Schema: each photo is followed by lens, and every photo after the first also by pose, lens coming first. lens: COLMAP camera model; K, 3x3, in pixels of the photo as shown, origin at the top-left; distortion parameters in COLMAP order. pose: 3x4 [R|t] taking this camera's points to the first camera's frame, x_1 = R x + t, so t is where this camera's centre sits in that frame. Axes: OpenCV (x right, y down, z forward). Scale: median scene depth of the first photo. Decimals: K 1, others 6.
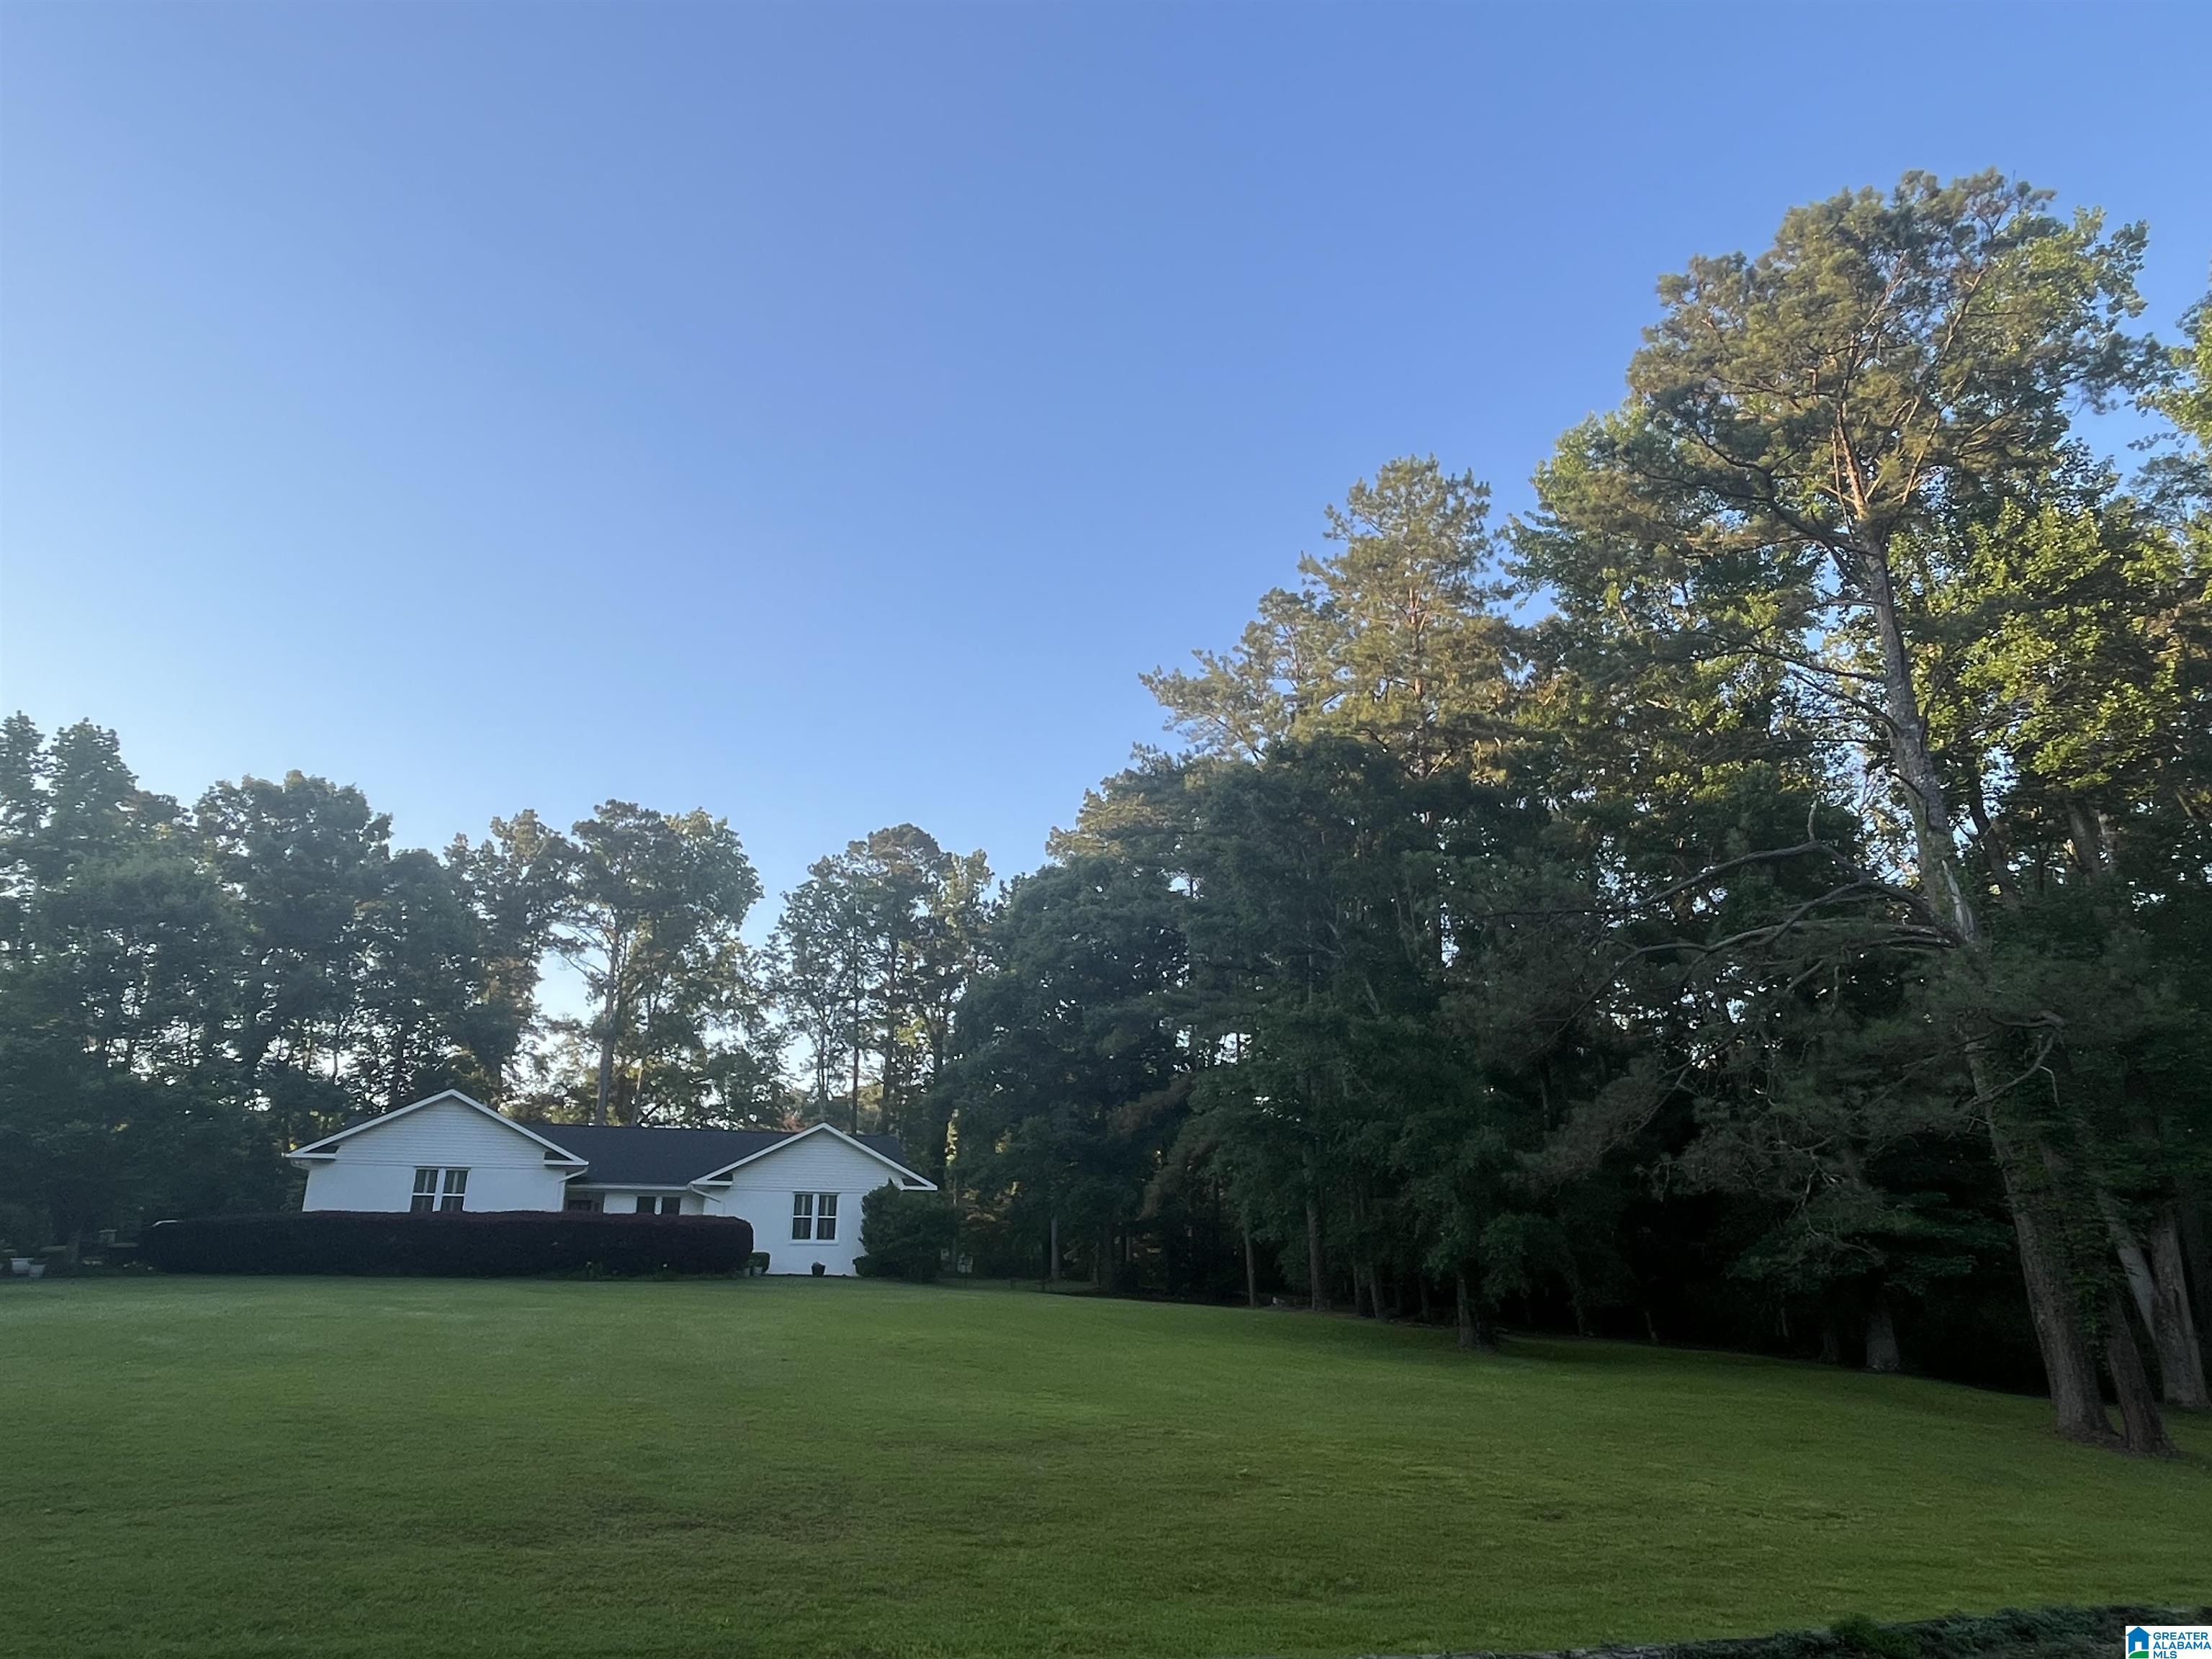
lens RADIAL K [[1354.7, 0, 1100.5], [0, 1354.7, 836.0], [0, 0, 1]] dist [0.003450, -0.012042]
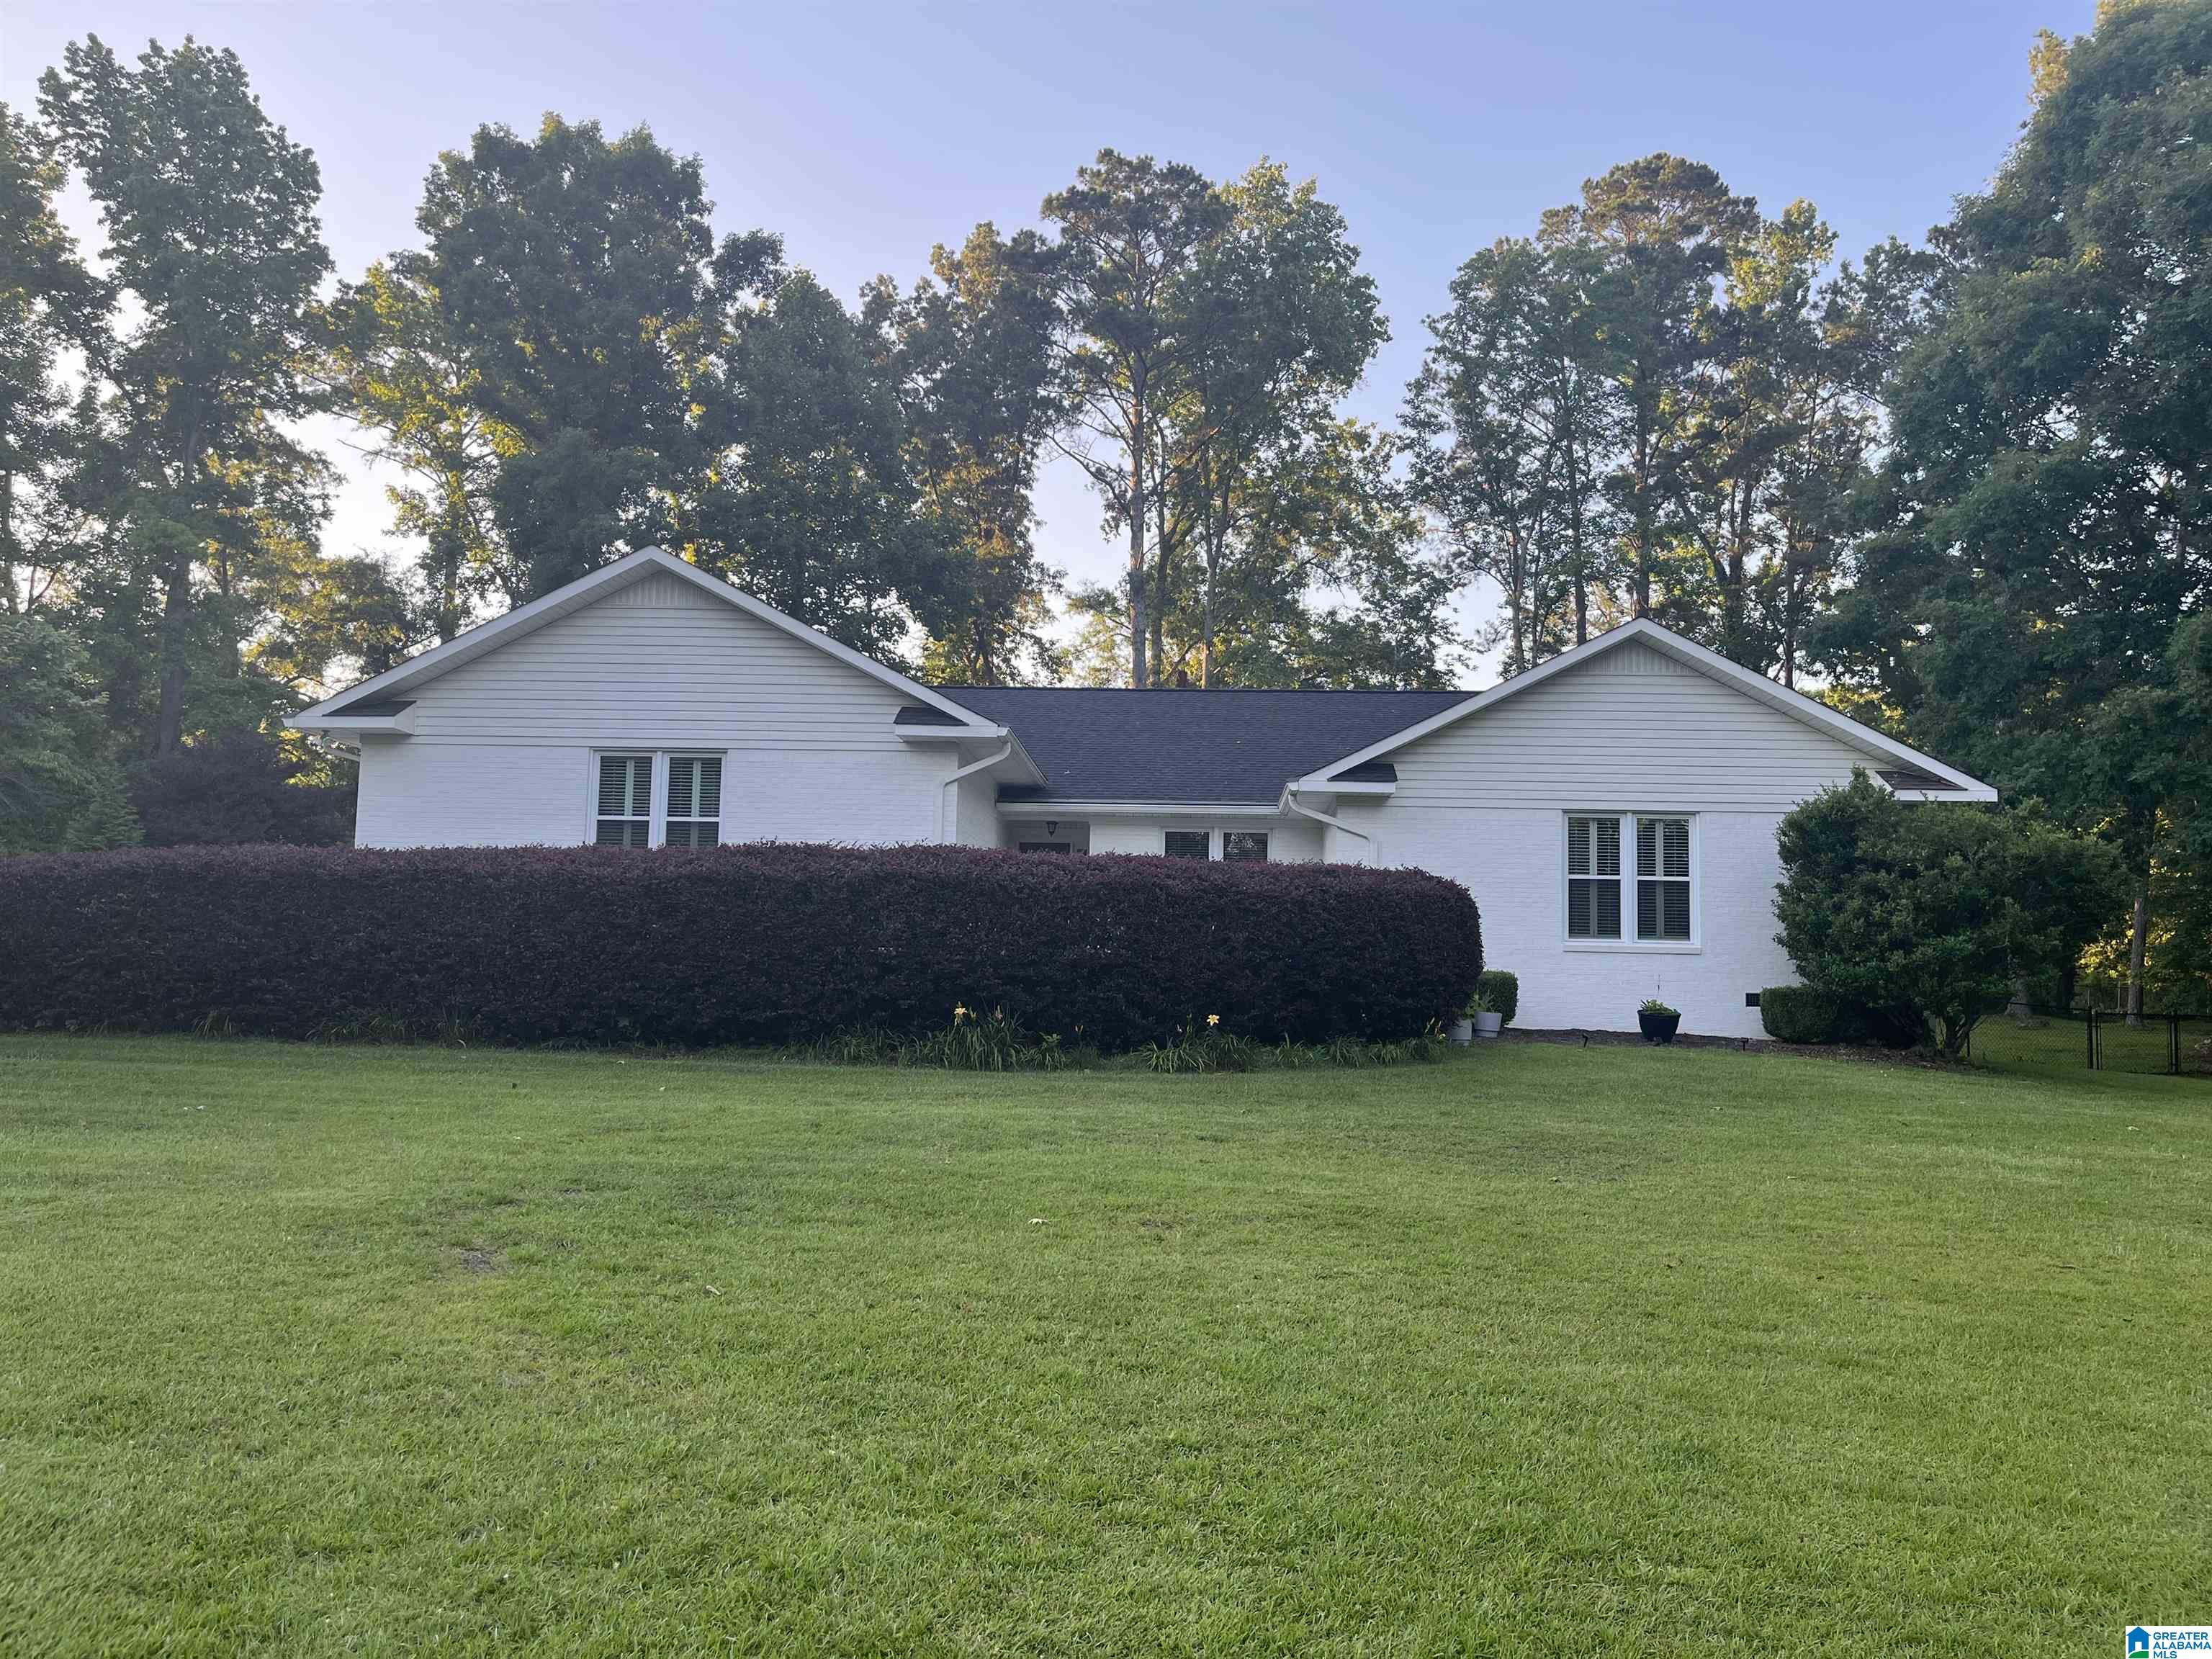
lens RADIAL K [[1673.9, 0, 1099.2], [0, 1673.9, 836.9], [0, 0, 1]] dist [0.071062, -0.091422]
pose [[0.916546, -0.014044, -0.399682, -0.139344], [0.105783, 0.972303, 0.208416, 0.140891], [0.385685, -0.233302, 0.892646, 0.476435]]
